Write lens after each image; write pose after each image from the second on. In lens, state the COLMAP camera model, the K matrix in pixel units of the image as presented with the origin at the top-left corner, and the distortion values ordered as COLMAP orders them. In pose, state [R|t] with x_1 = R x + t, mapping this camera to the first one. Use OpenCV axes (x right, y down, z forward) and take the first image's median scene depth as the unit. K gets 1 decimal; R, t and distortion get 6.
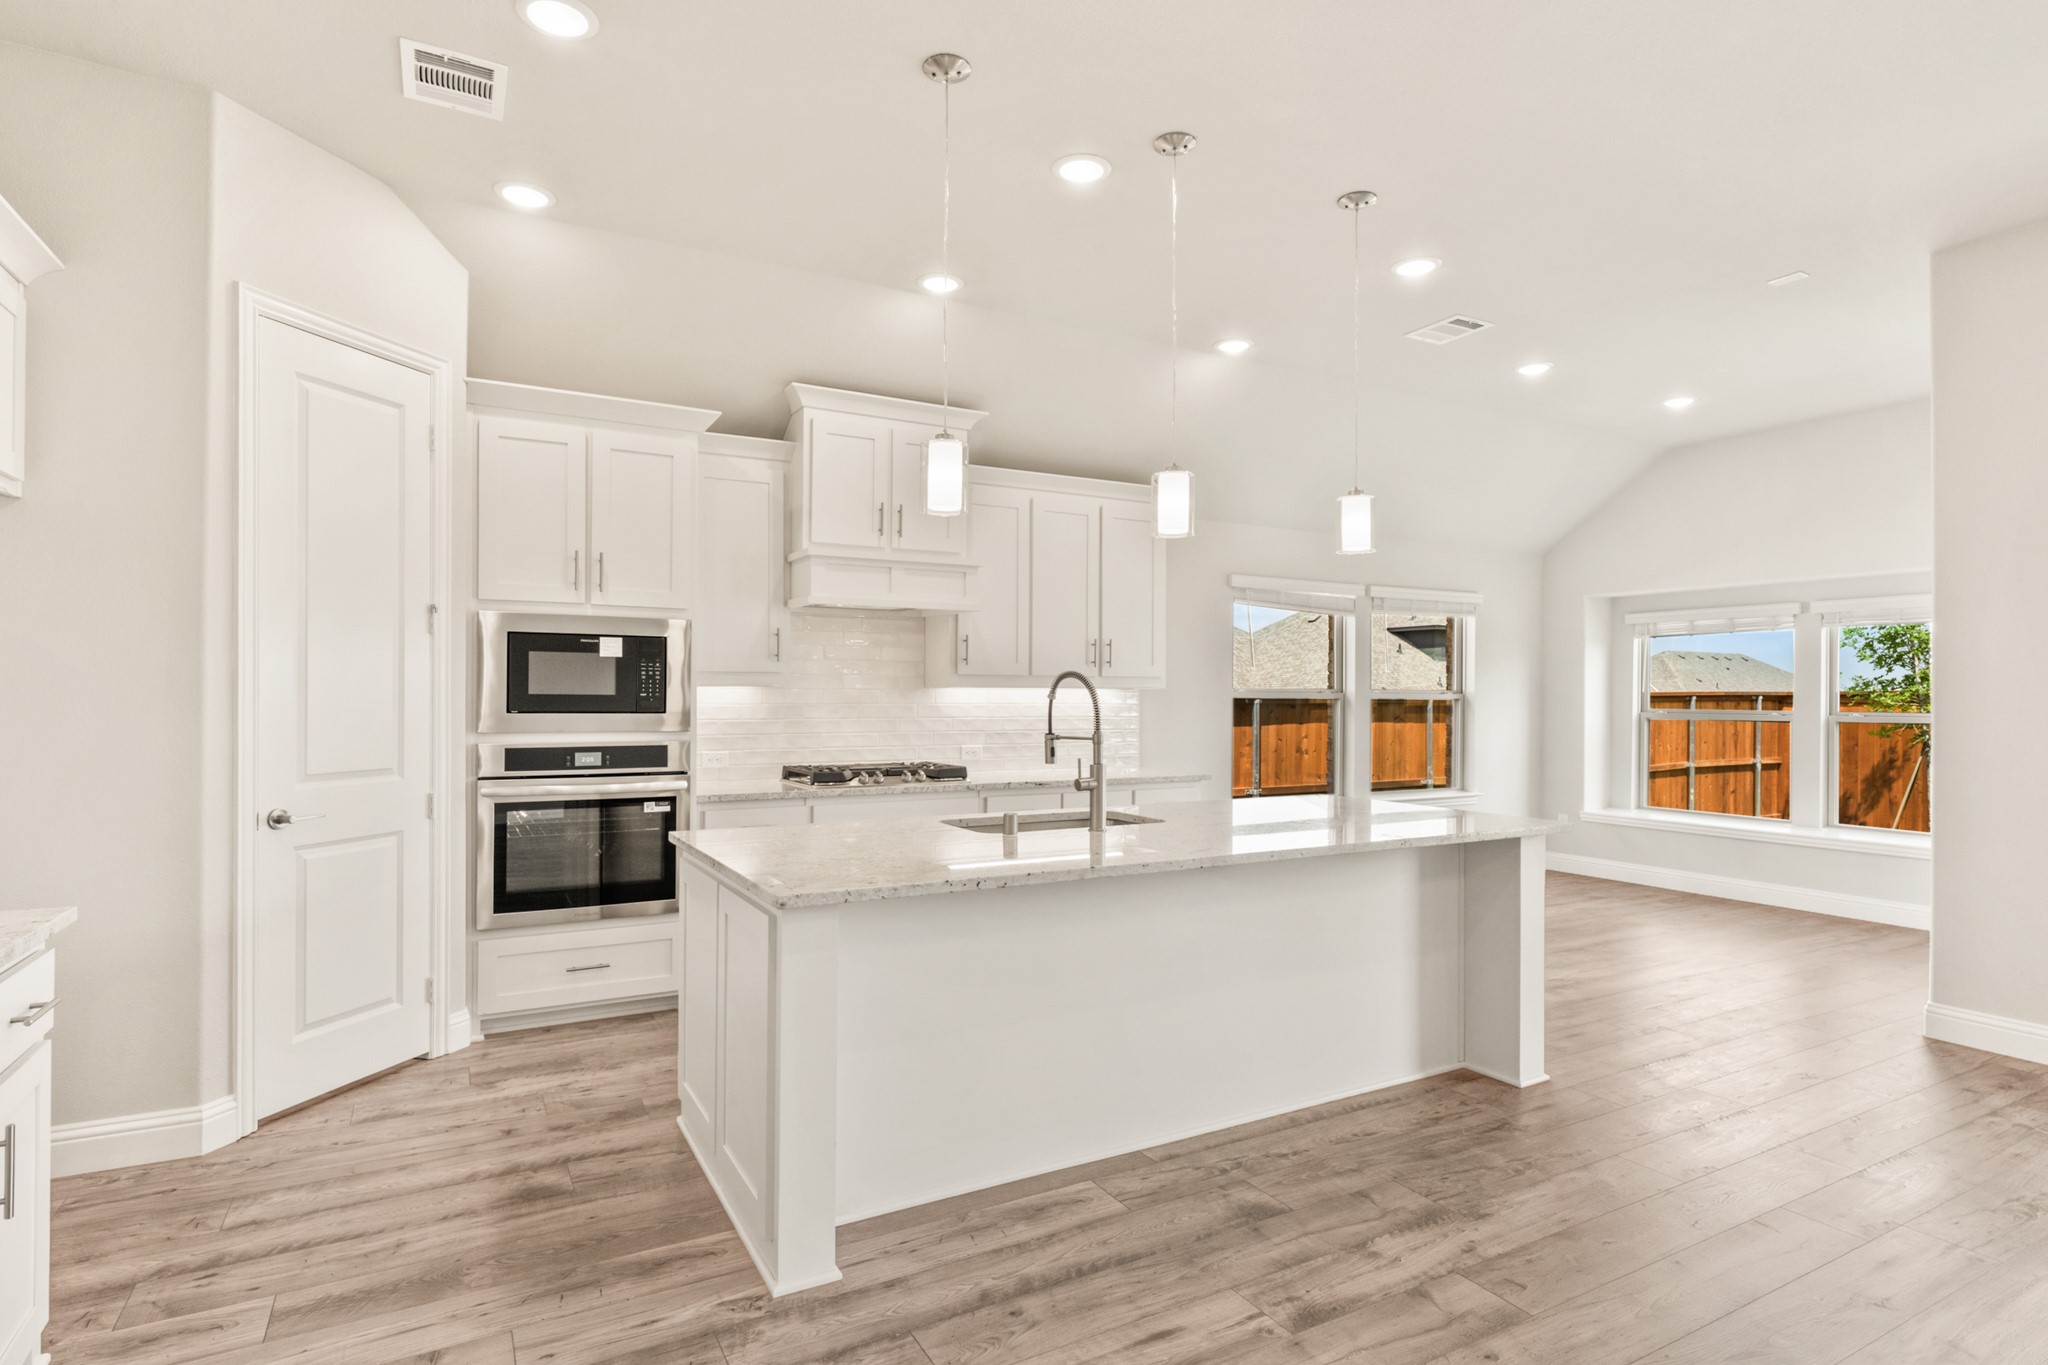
lens RADIAL K [[1018.5, 0, 1004.2], [0, 1018.5, 694.3], [0, 0, 1]] dist [-0.001402, -0.000268]
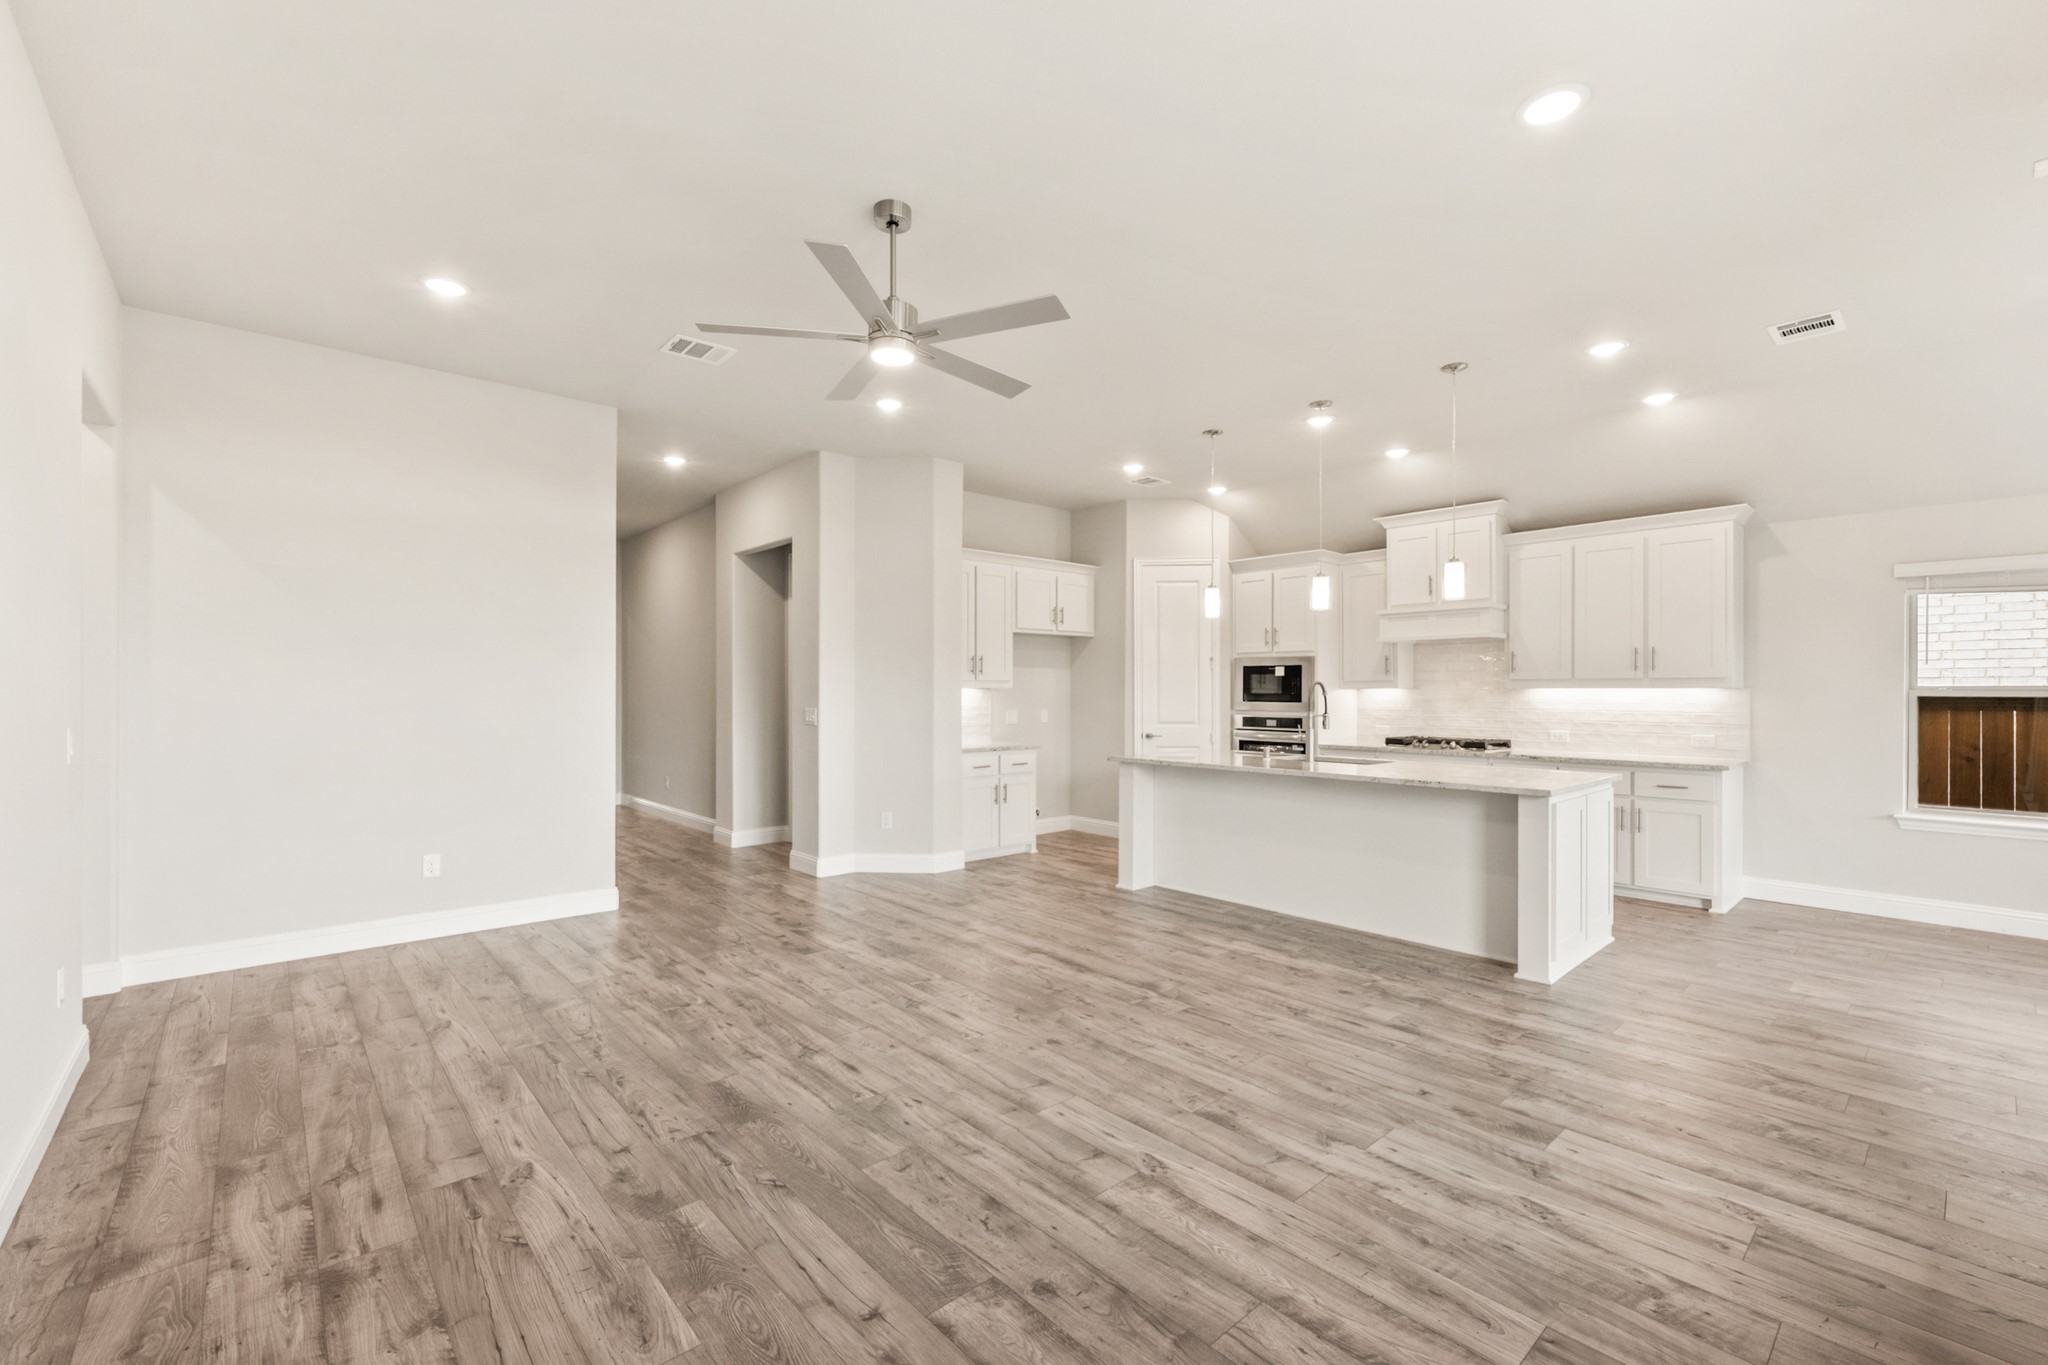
lens RADIAL K [[800.9, 0, 1027.0], [0, 800.9, 690.8], [0, 0, 1]] dist [-0.000580, 0.000031]
pose [[0.246974, -0.003794, -0.969015, 1.116983], [-0.000785, 0.999991, -0.004115, 0.002338], [0.969022, 0.001777, 0.246968, 0.070847]]
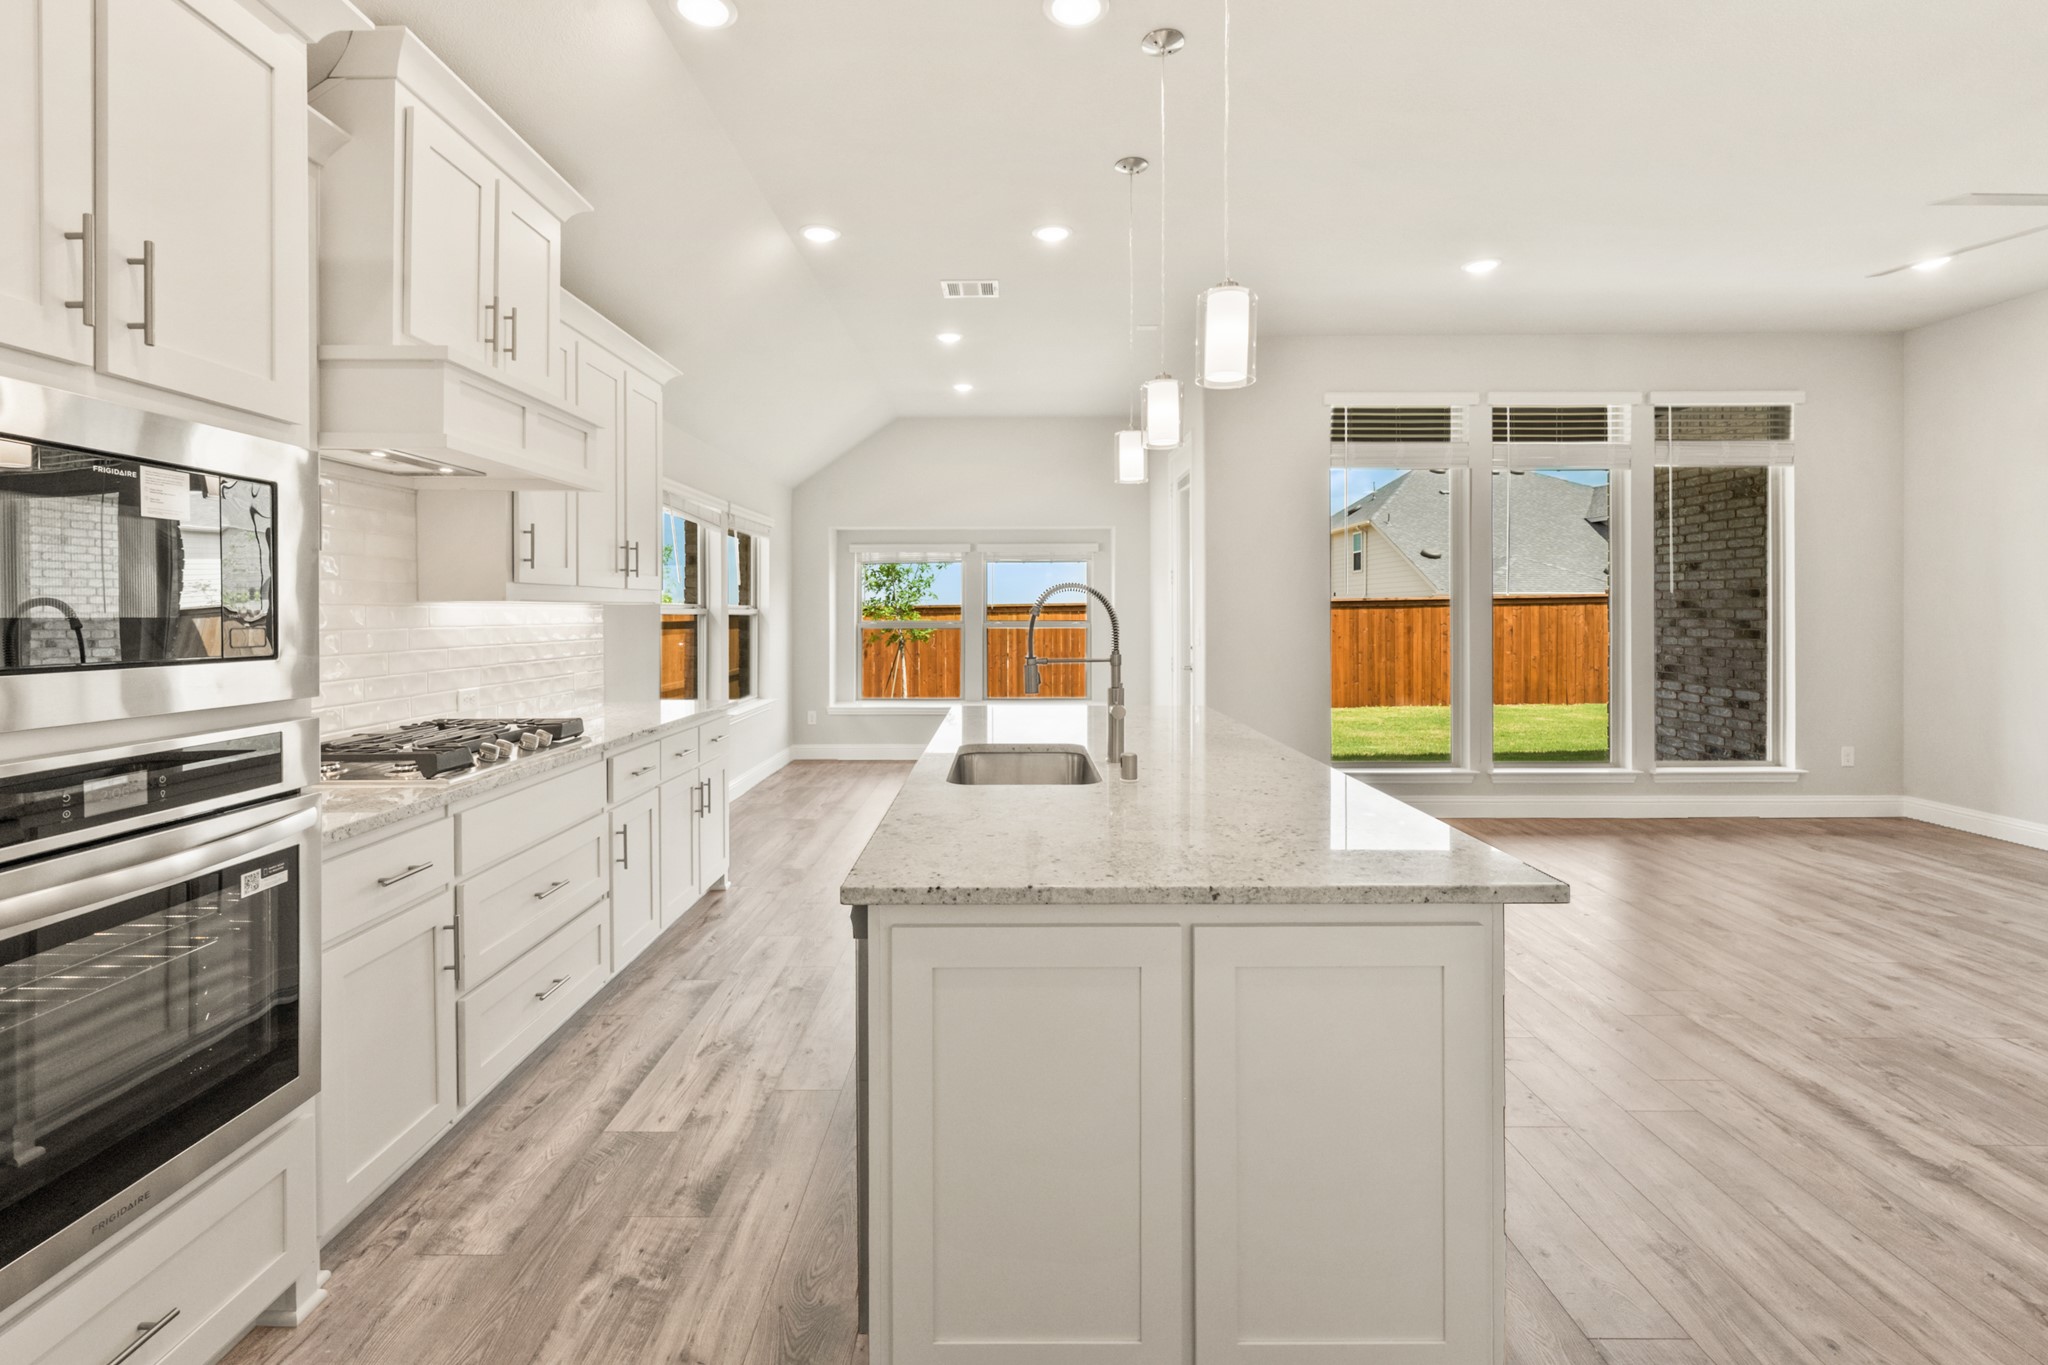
lens RADIAL K [[935.8, 0, 939.6], [0, 935.8, 615.8], [0, 0, 1]] dist [-0.009104, 0.000404]
pose [[0.487299, -0.009822, 0.873180, -0.526433], [0.002413, 0.999948, 0.009902, -0.003419], [-0.873232, -0.002719, 0.487297, 0.552516]]
